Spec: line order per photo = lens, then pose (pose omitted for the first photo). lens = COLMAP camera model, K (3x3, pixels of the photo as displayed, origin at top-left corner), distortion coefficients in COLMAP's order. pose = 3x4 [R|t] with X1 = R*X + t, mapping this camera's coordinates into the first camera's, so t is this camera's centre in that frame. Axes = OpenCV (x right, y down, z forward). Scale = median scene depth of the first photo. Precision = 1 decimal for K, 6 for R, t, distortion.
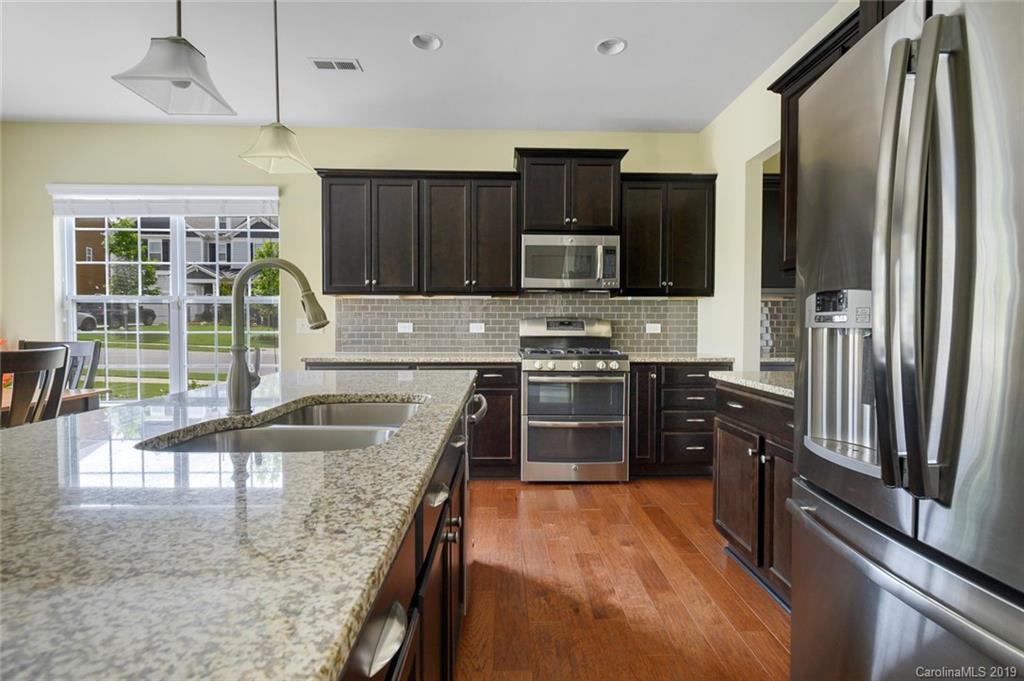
lens RADIAL K [[547.9, 0, 506.9], [0, 547.9, 339.1], [0, 0, 1]] dist [-0.000795, 0.000802]
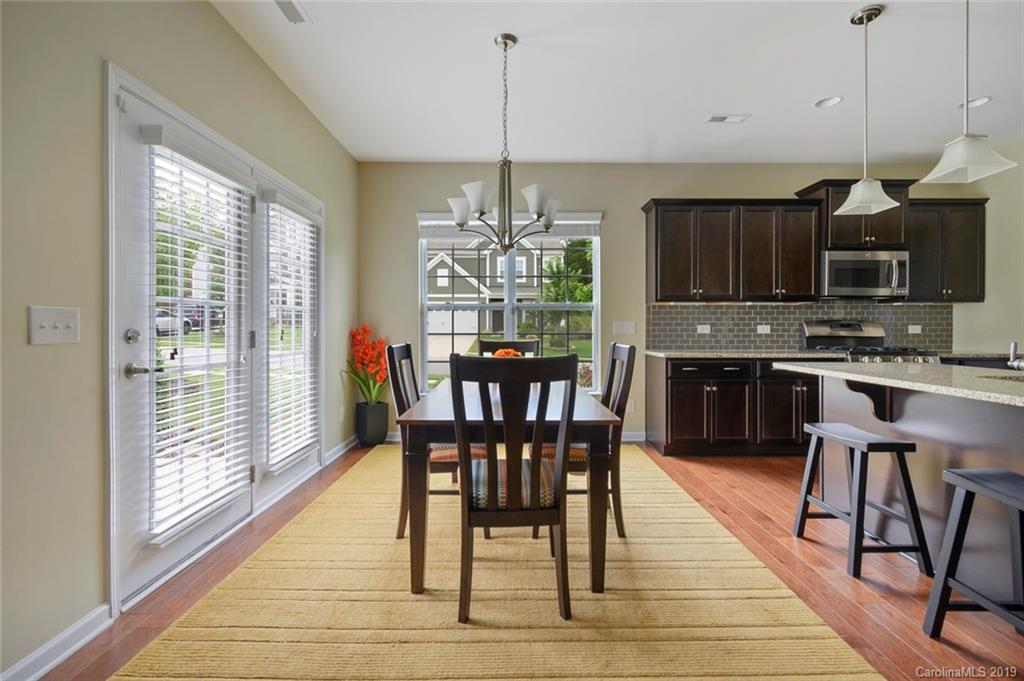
lens RADIAL K [[462.2, 0, 515.7], [0, 462.2, 330.0], [0, 0, 1]] dist [0.011748, -0.005027]
pose [[0.999629, -0.001593, -0.027202, -0.607145], [0.001092, 0.999830, -0.018421, -0.000766], [0.027227, 0.018384, 0.999460, -0.025379]]
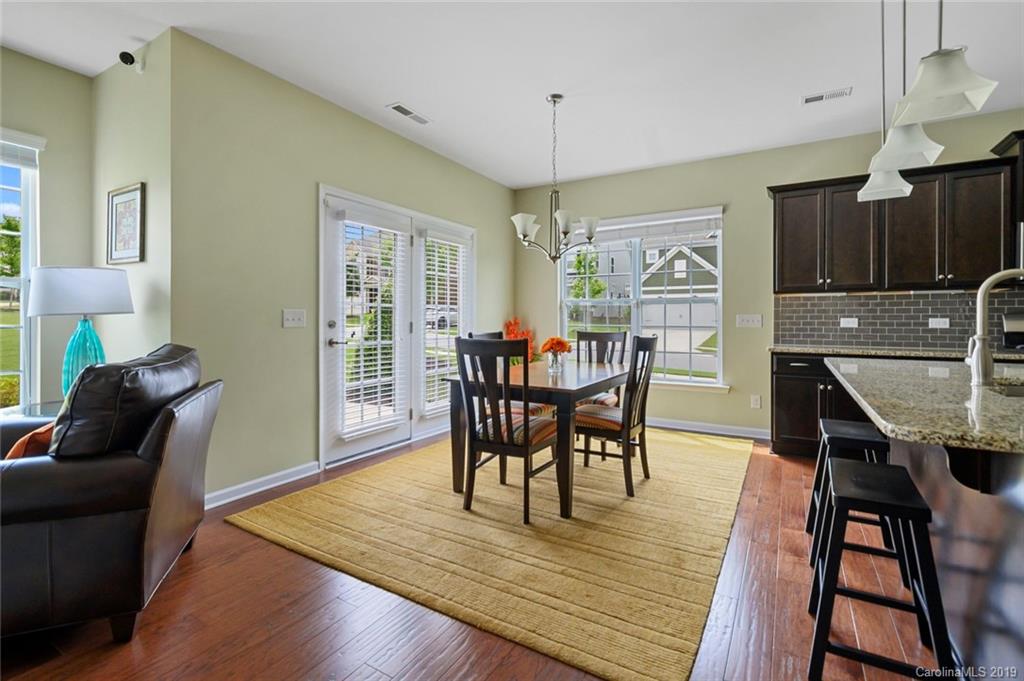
lens RADIAL K [[462.2, 0, 514.8], [0, 462.2, 321.9], [0, 0, 1]] dist [0.011748, -0.005027]
pose [[0.845854, 0.002185, -0.533410, -0.270515], [-0.013119, 0.999774, -0.016708, 0.001605], [0.533253, 0.021131, 0.845692, -0.118323]]
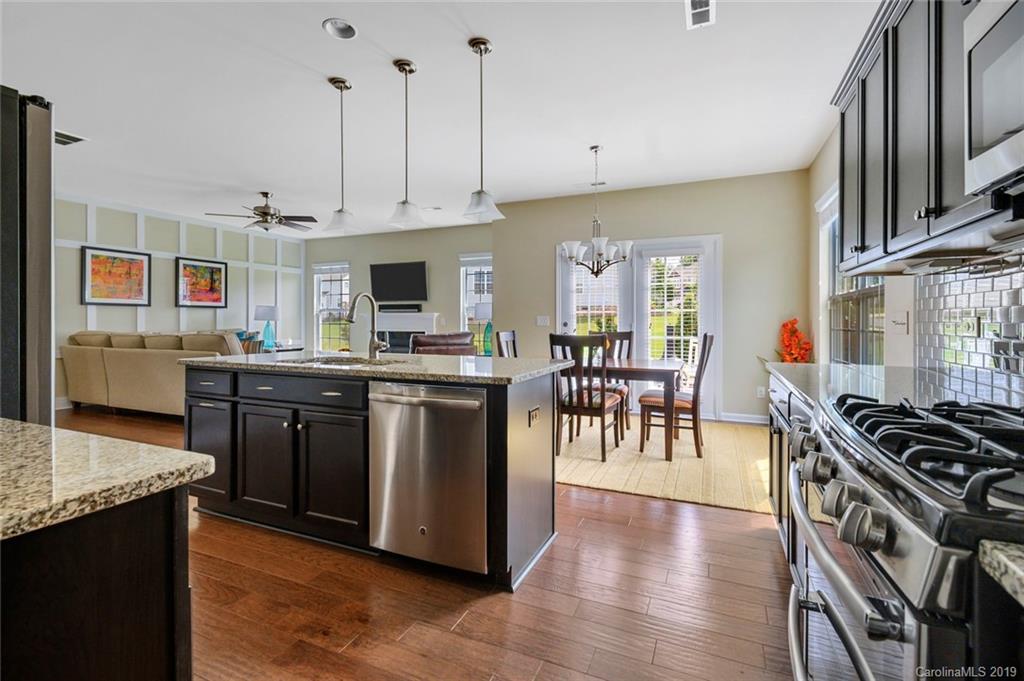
lens RADIAL K [[462.2, 0, 513.7], [0, 462.2, 325.1], [0, 0, 1]] dist [0.011748, -0.005027]
pose [[-0.417907, 0.001167, -0.908489, 0.371119], [-0.021865, 0.999697, 0.011342, -0.012566], [0.908227, 0.024604, -0.417755, 0.854593]]
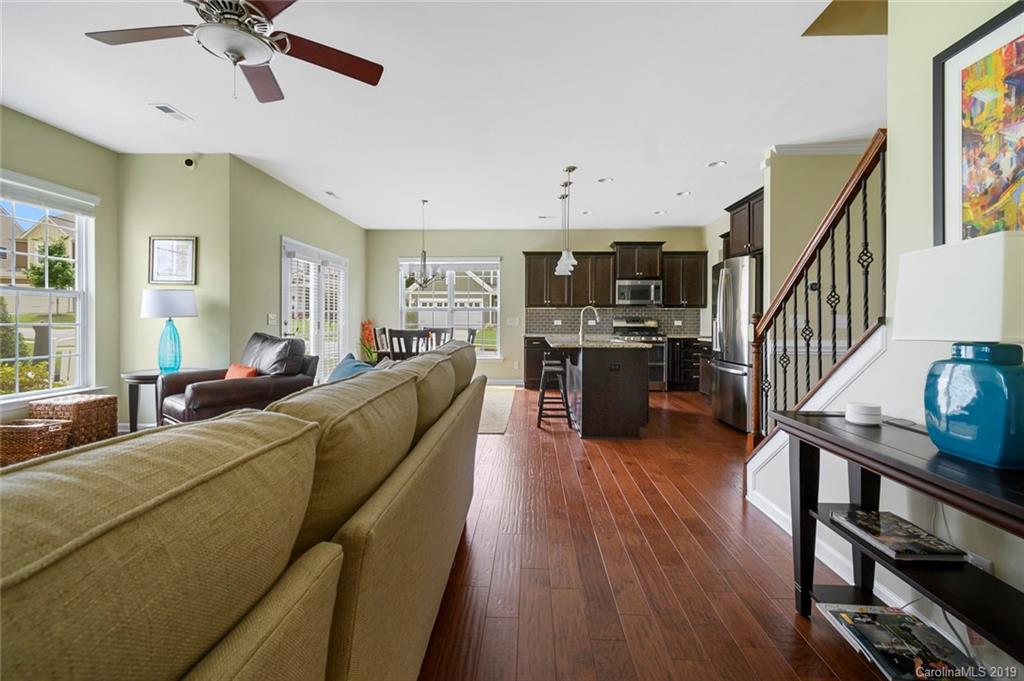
lens RADIAL K [[462.2, 0, 510.6], [0, 462.2, 323.5], [0, 0, 1]] dist [0.011748, -0.005027]
pose [[0.997094, 0.002806, -0.076130, -0.247678], [-0.004368, 0.999783, -0.020366, 0.021906], [0.076056, 0.020639, 0.996890, -0.855648]]
